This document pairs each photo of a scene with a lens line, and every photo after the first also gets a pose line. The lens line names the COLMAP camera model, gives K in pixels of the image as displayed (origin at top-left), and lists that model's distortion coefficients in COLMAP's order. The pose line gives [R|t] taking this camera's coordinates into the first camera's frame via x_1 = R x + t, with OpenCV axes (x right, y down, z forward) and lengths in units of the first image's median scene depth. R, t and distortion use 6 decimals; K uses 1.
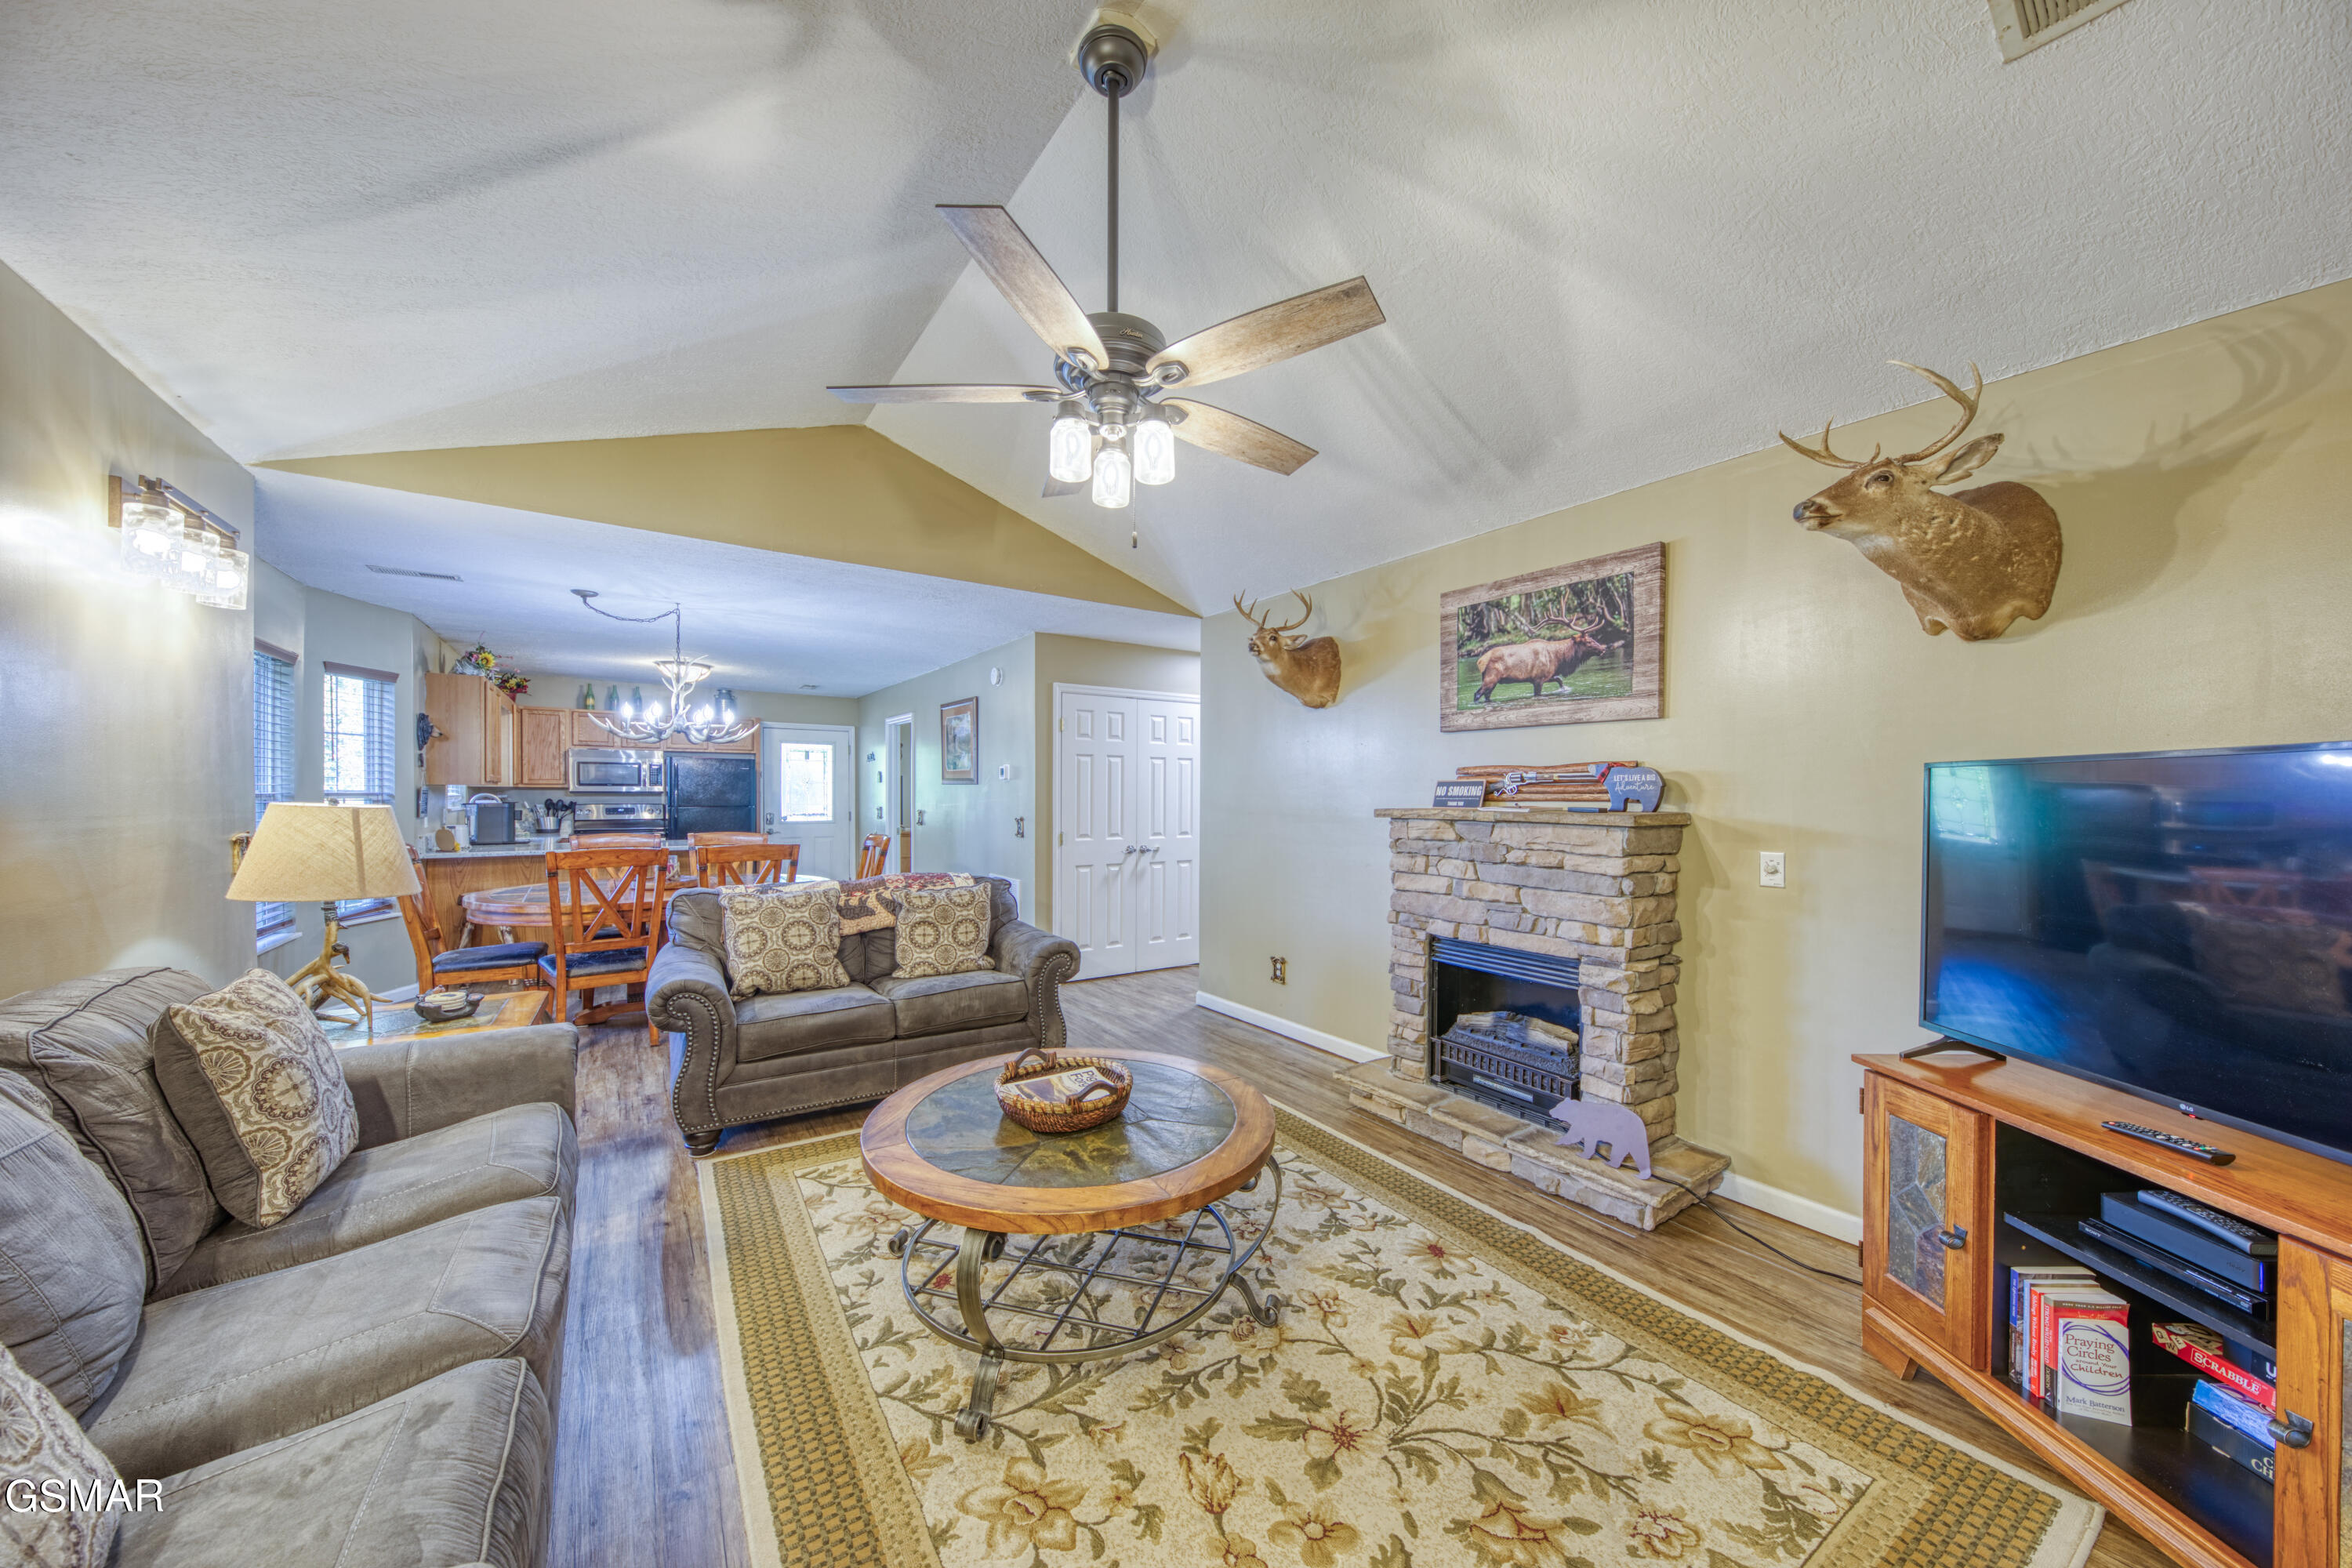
lens RADIAL K [[810.9, 0, 1187.6], [0, 810.9, 797.7], [0, 0, 1]] dist [0.000051, 0.000009]
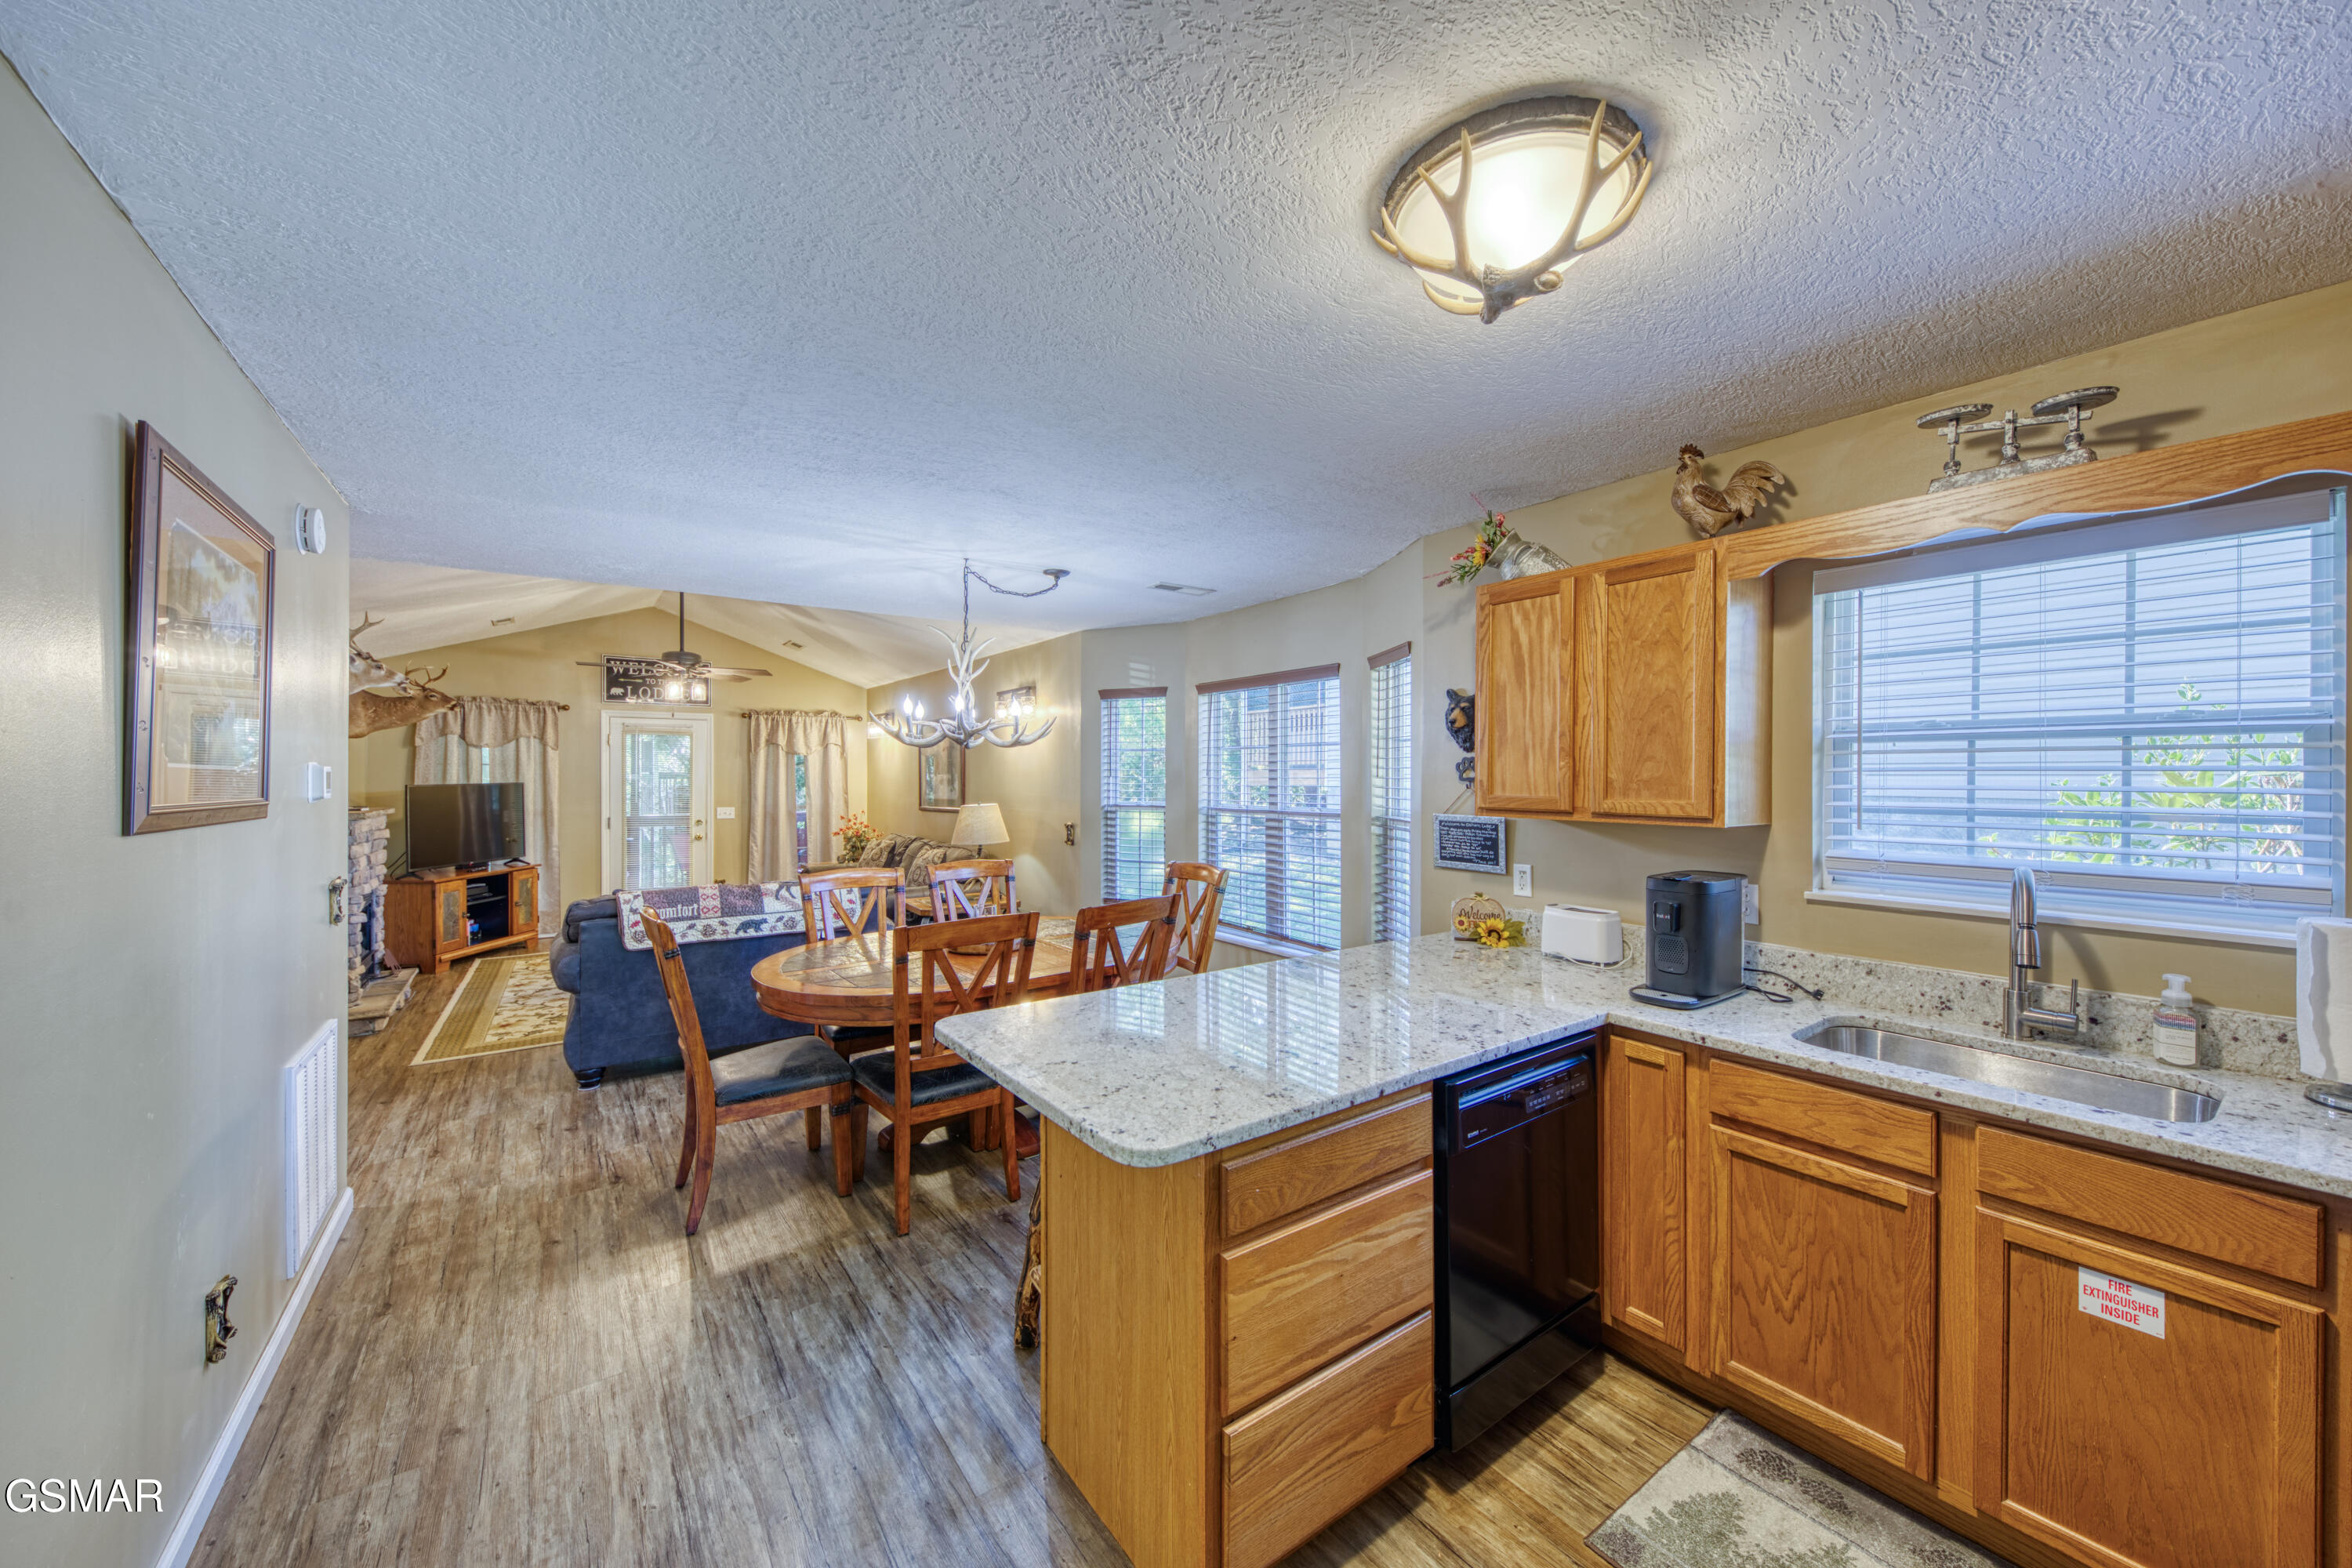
lens RADIAL K [[855.7, 0, 1166.6], [0, 855.7, 773.1], [0, 0, 1]] dist [-0.000658, -0.000252]
pose [[-0.999954, -0.009431, -0.001964, -0.538864], [-0.009433, 0.999955, 0.001160, -0.031712], [0.001953, 0.001179, -0.999997, 1.179609]]
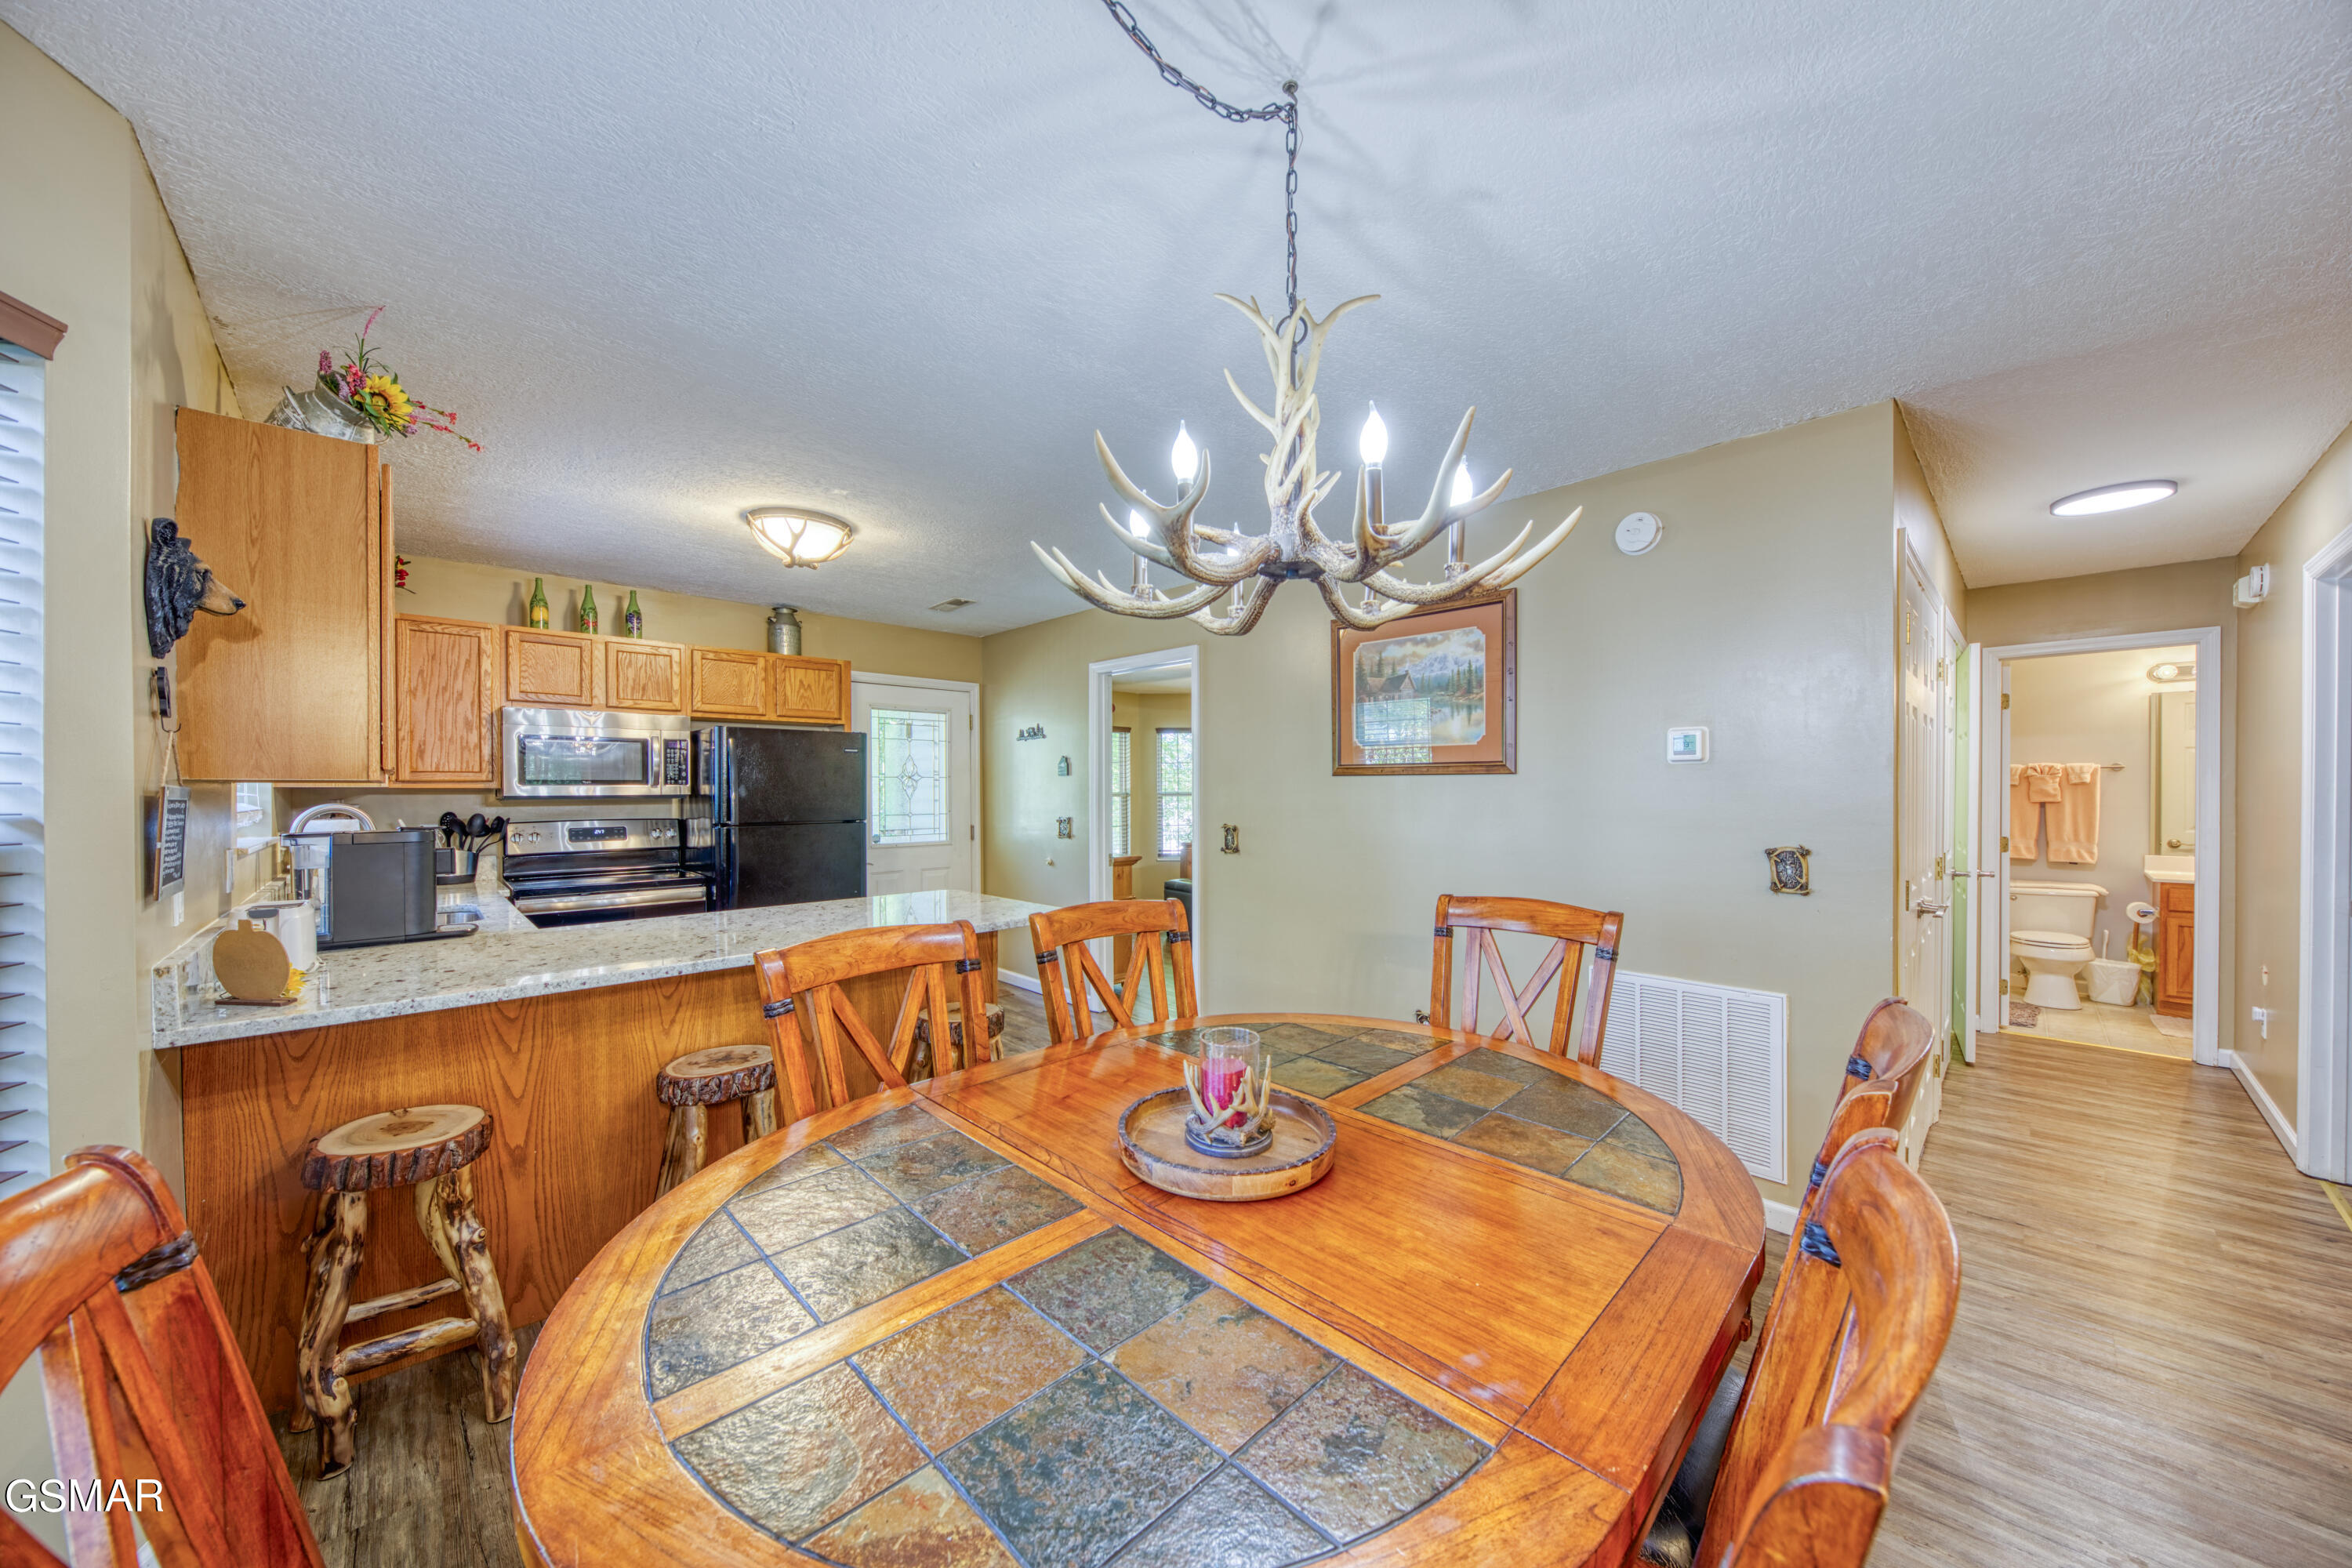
lens RADIAL K [[835.4, 0, 1176.0], [0, 835.4, 784.0], [0, 0, 1]] dist [-0.000492, -0.000112]
pose [[0.990436, -0.009266, 0.137663, -0.467379], [0.010843, 0.999884, -0.010715, -0.005828], [-0.137548, 0.012105, 0.990421, 0.489171]]
